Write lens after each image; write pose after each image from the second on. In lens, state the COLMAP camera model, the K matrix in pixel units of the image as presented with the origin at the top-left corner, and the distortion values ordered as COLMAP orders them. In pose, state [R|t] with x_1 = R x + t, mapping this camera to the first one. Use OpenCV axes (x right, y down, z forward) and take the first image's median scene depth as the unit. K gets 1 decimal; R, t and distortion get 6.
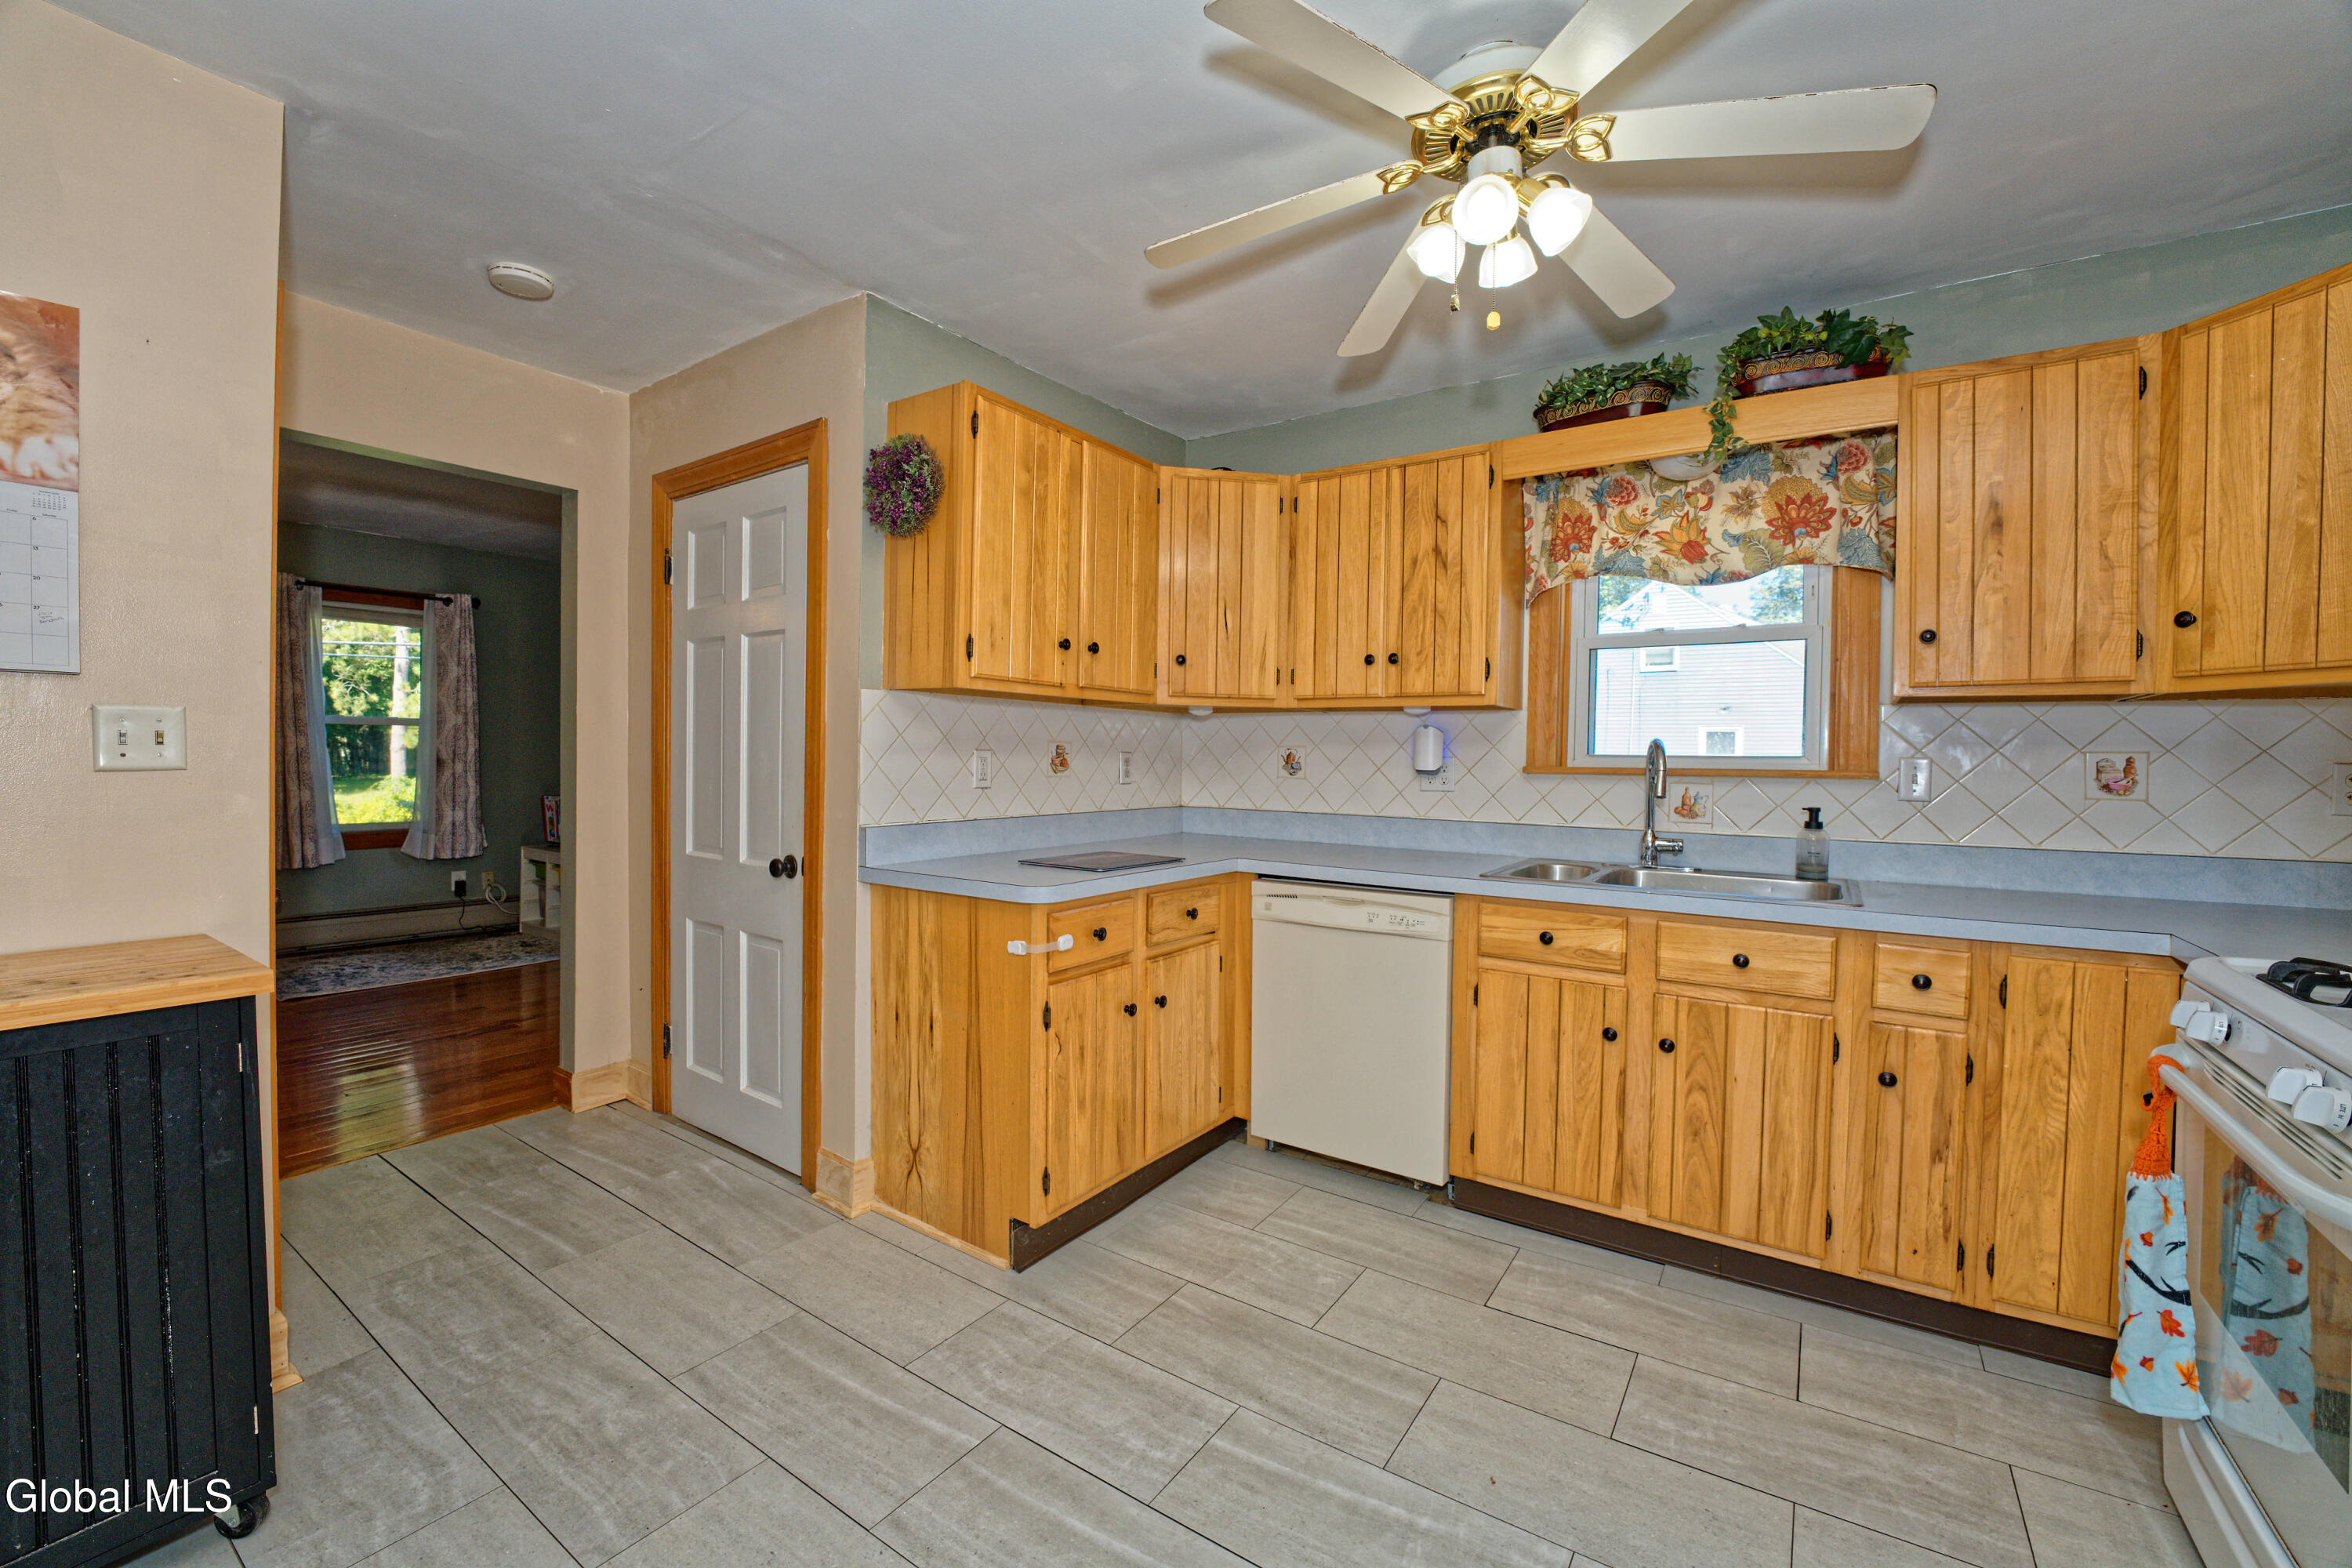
lens RADIAL K [[961.8, 0, 1175.3], [0, 961.8, 778.2], [0, 0, 1]] dist [-0.024162, 0.001056]
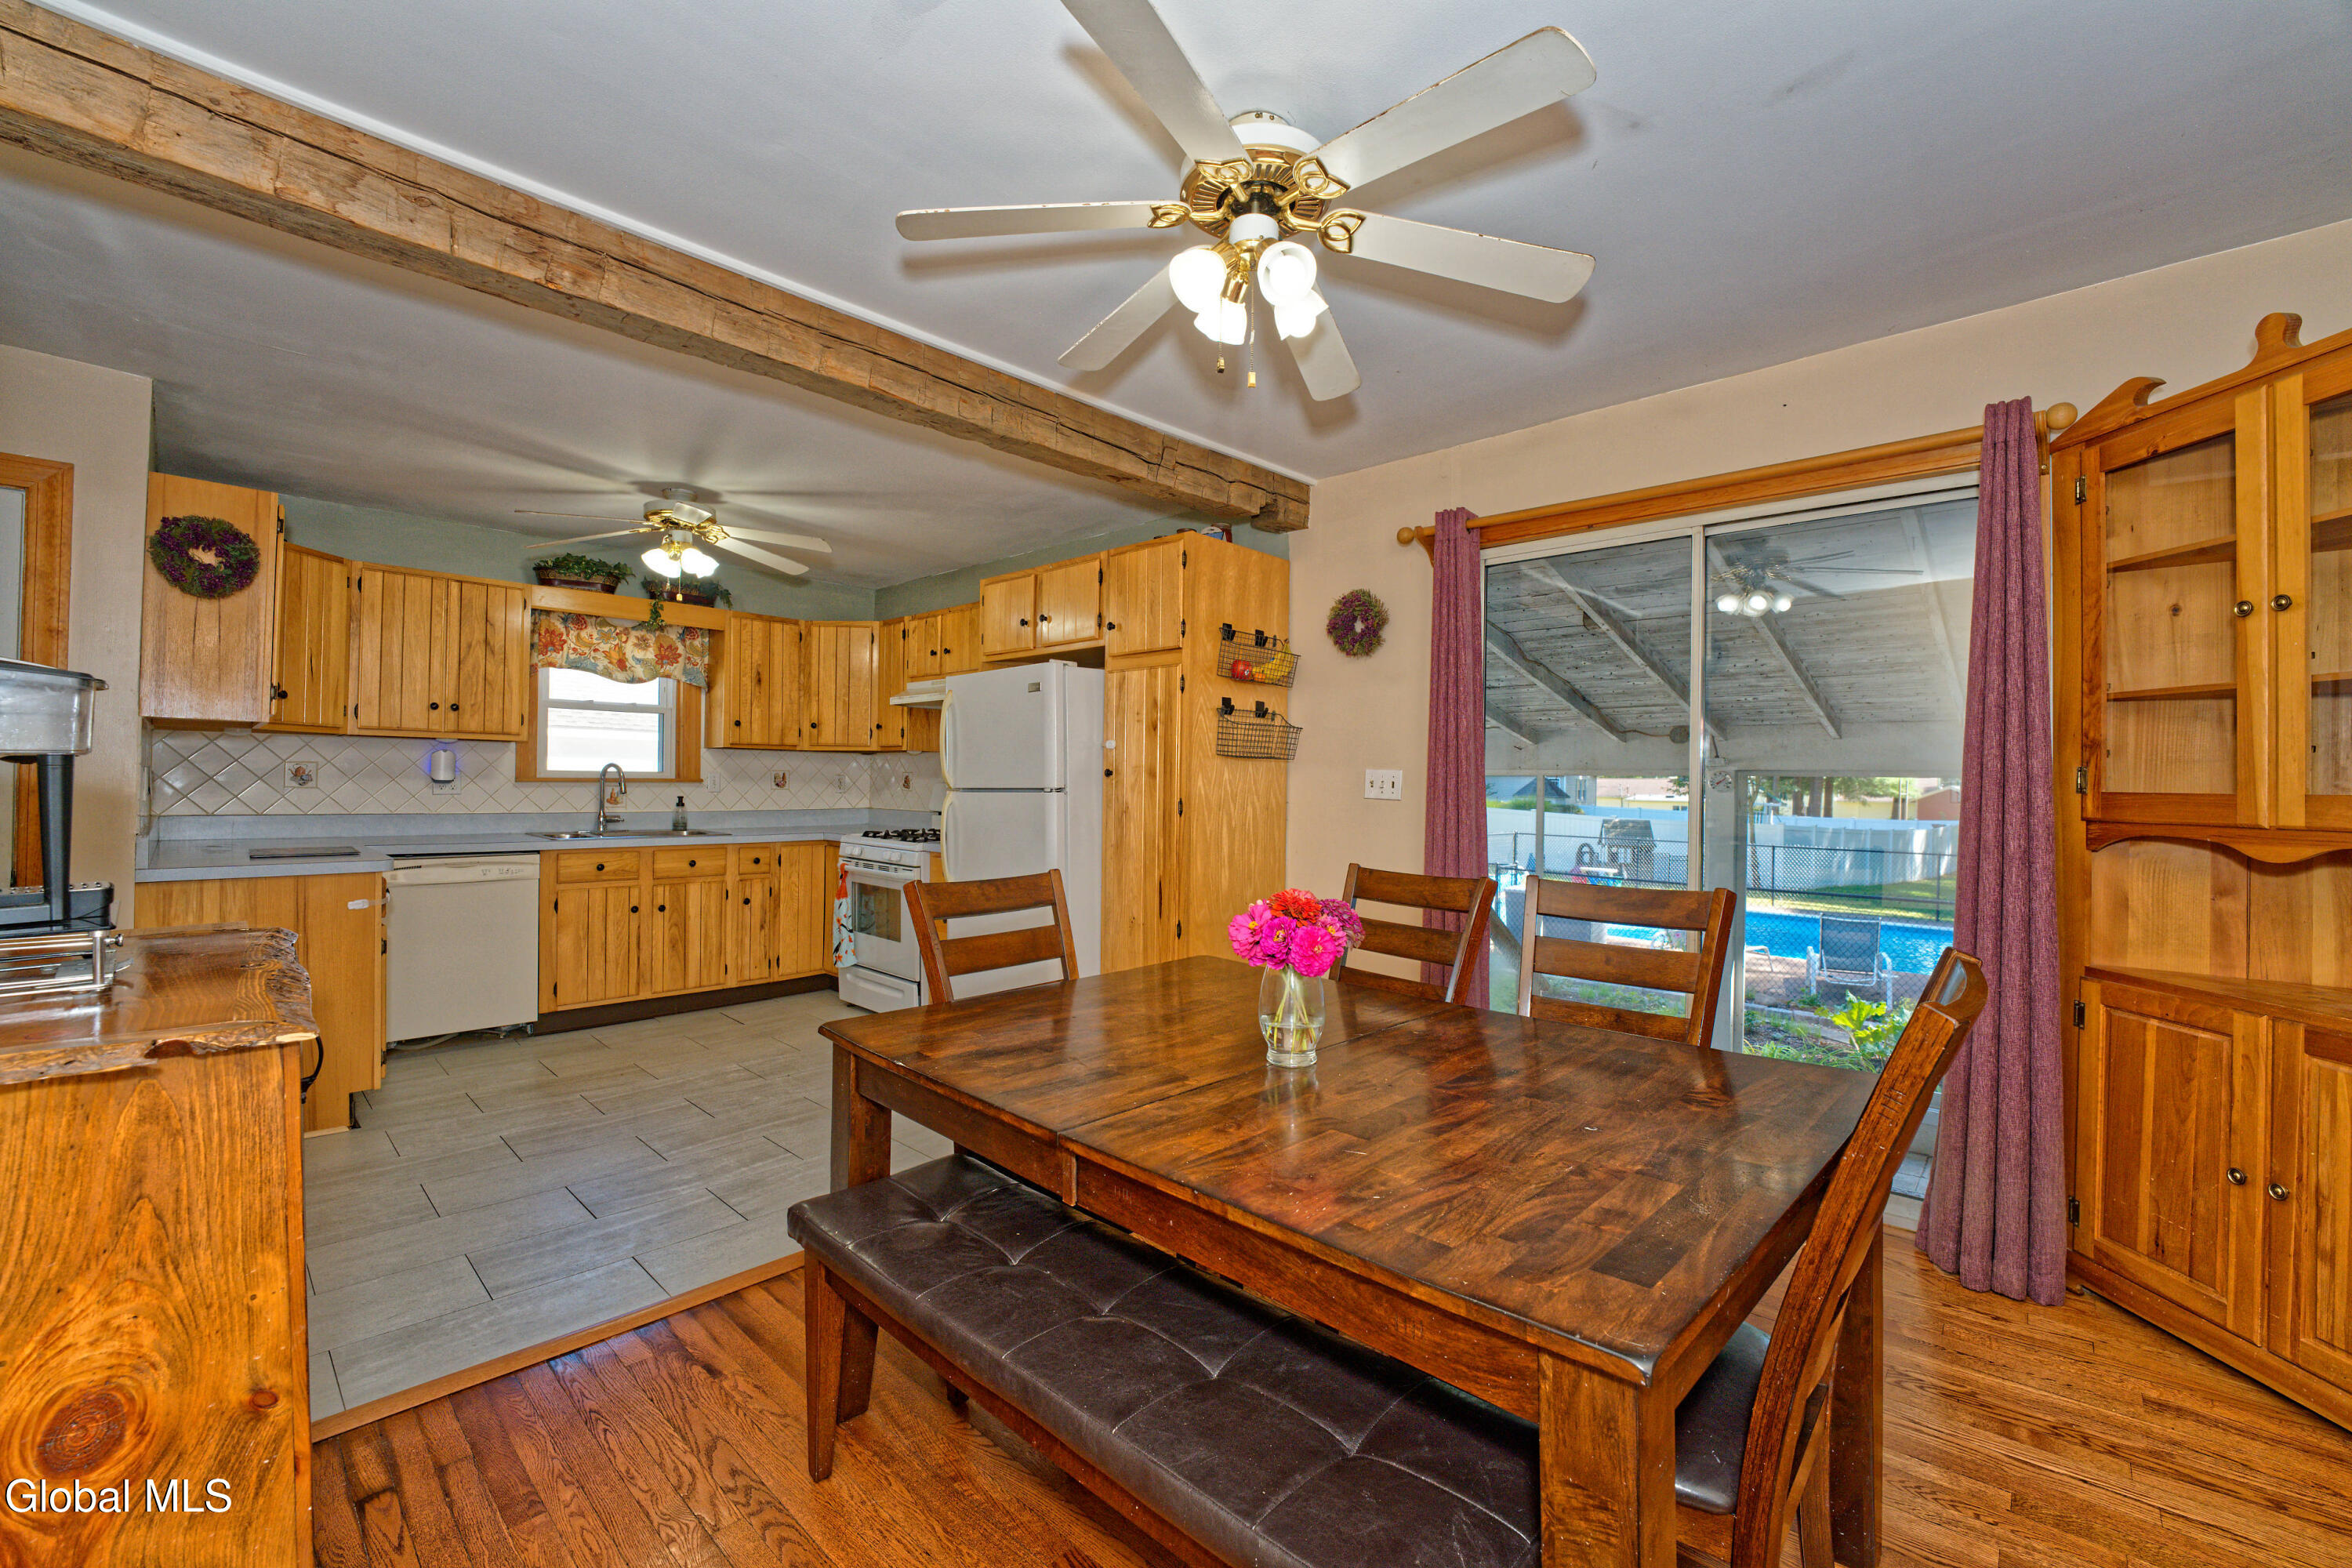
lens RADIAL K [[961.8, 0, 1175.3], [0, 961.8, 778.2], [0, 0, 1]] dist [-0.024162, 0.001056]
pose [[0.157817, -0.009462, 0.987423, -1.248617], [0.008807, 0.999928, 0.008174, -0.016859], [-0.987429, 0.007406, 0.157889, -0.421252]]
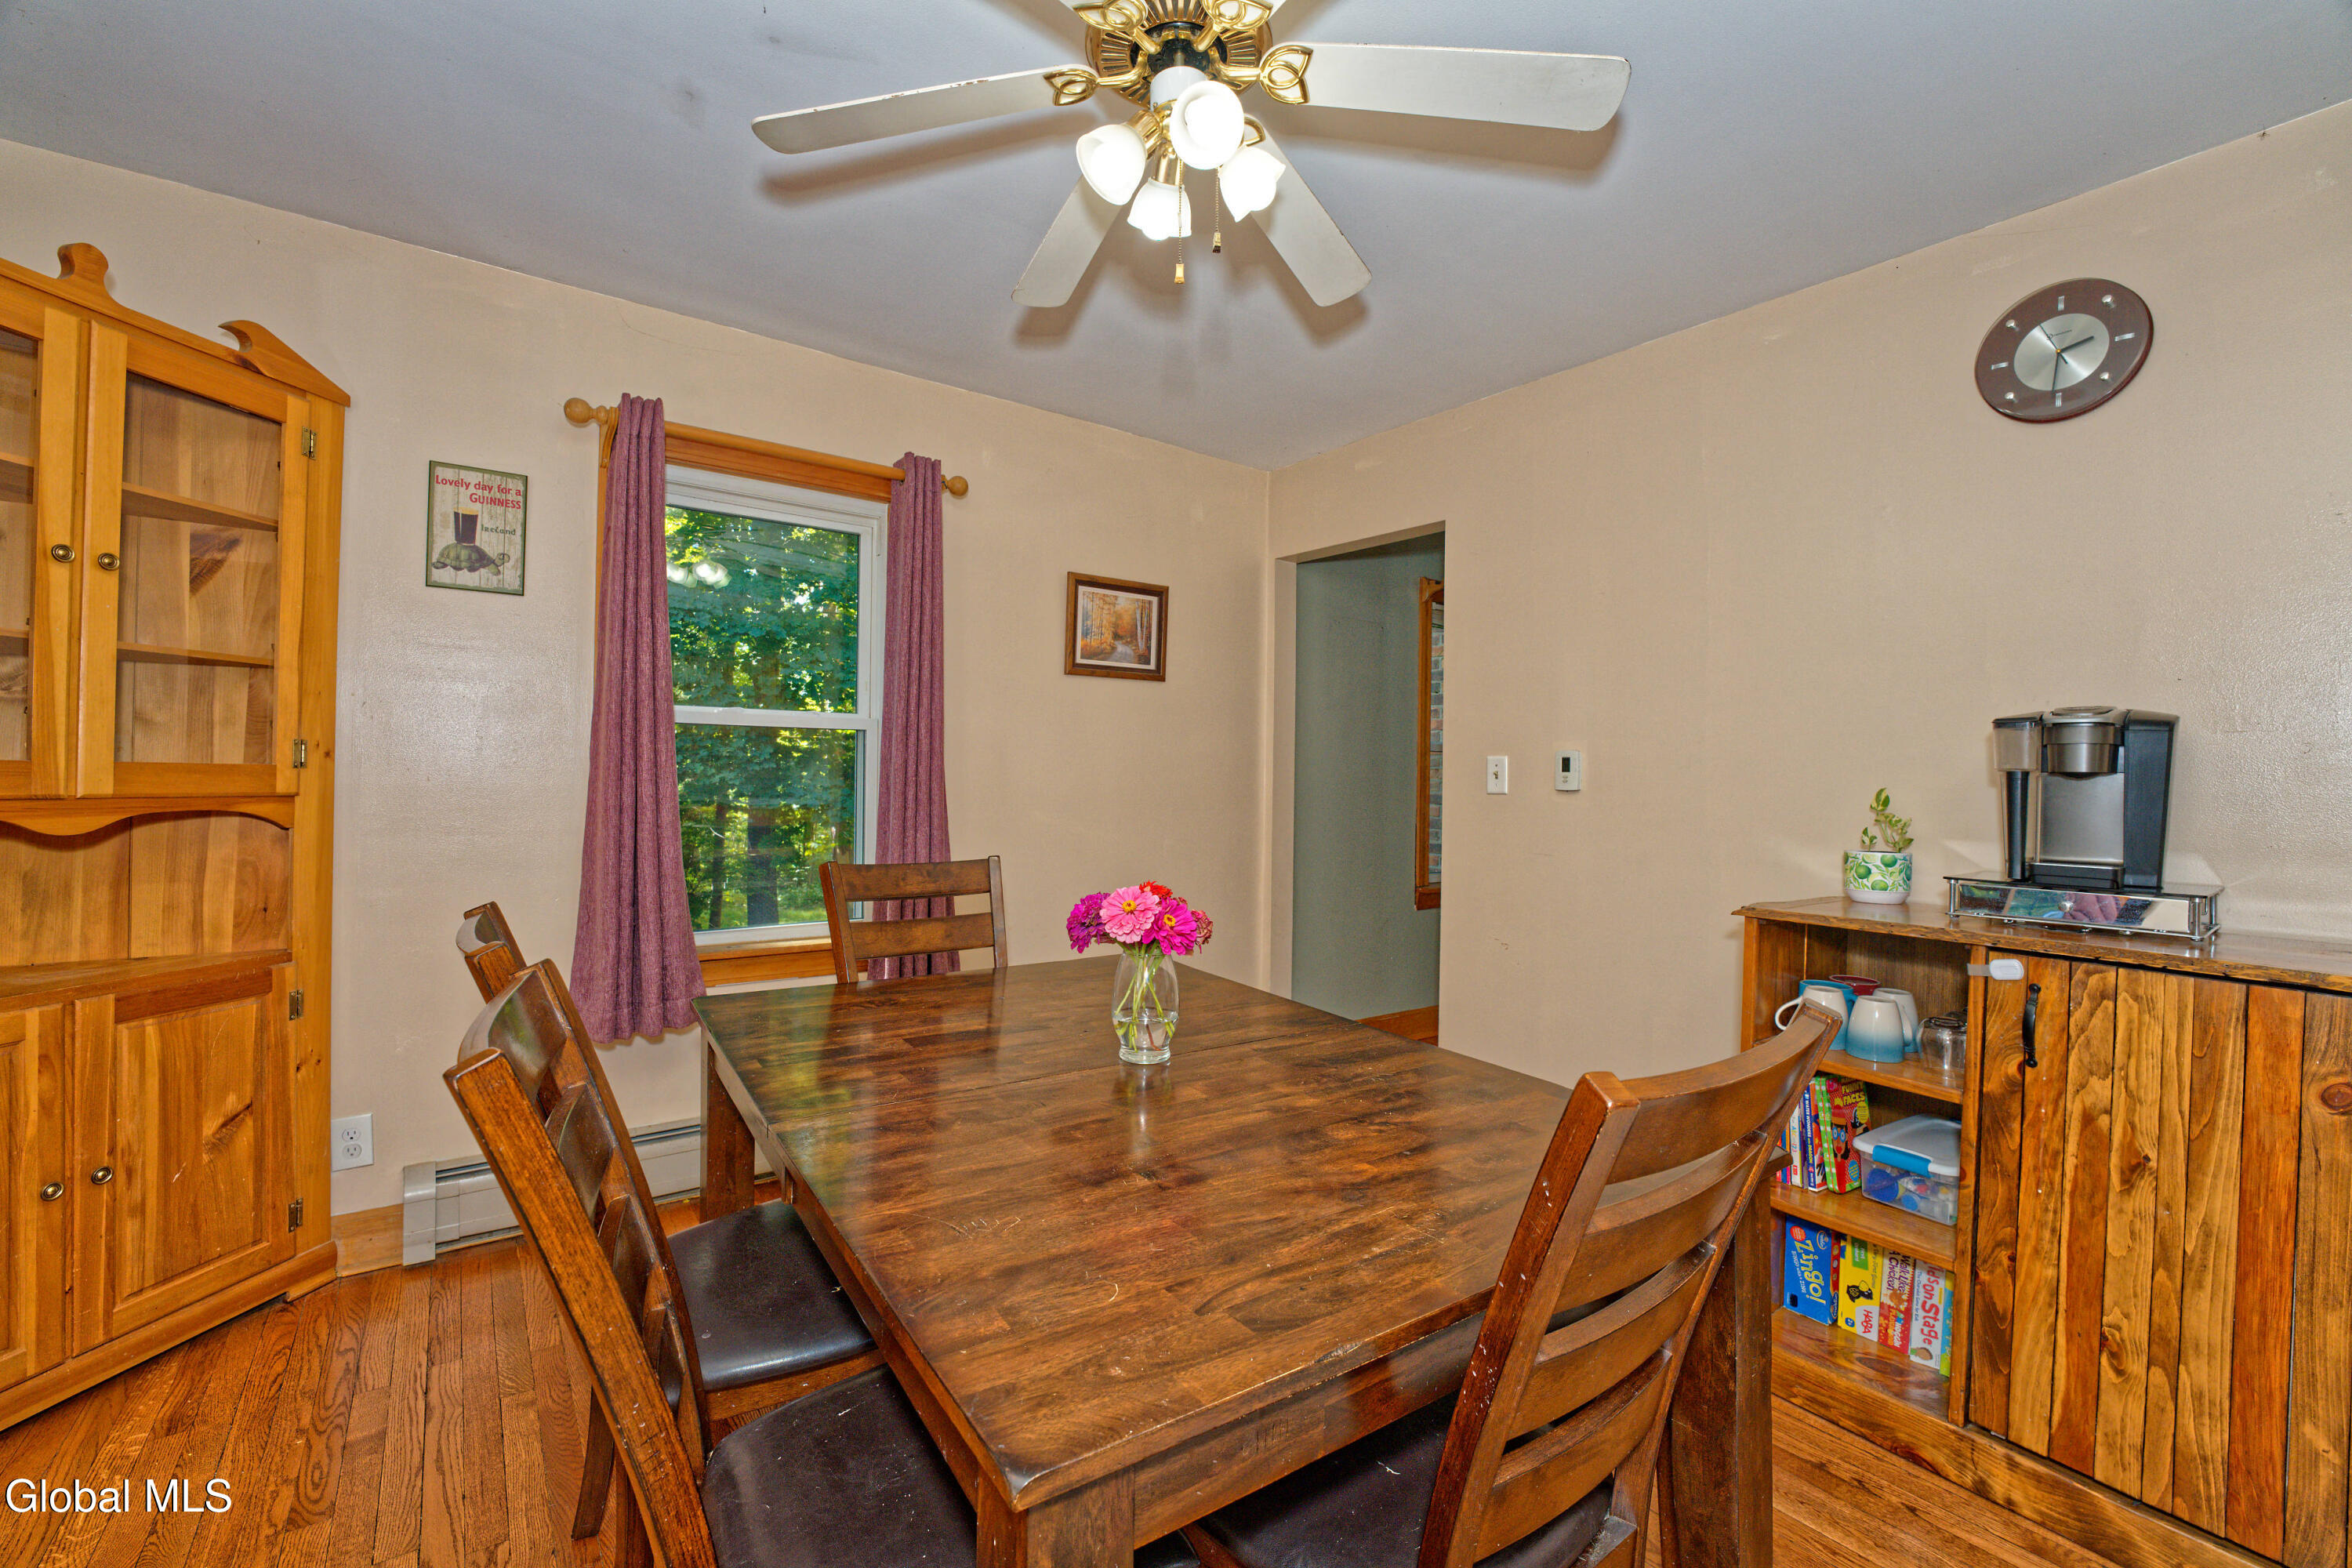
lens RADIAL K [[961.8, 0, 1175.3], [0, 961.8, 778.2], [0, 0, 1]] dist [-0.024162, 0.001056]
pose [[-0.321275, -0.018290, -0.946809, -0.022437], [-0.031688, 0.999461, -0.008554, 0.002604], [0.946456, 0.027254, -0.321681, -0.179816]]
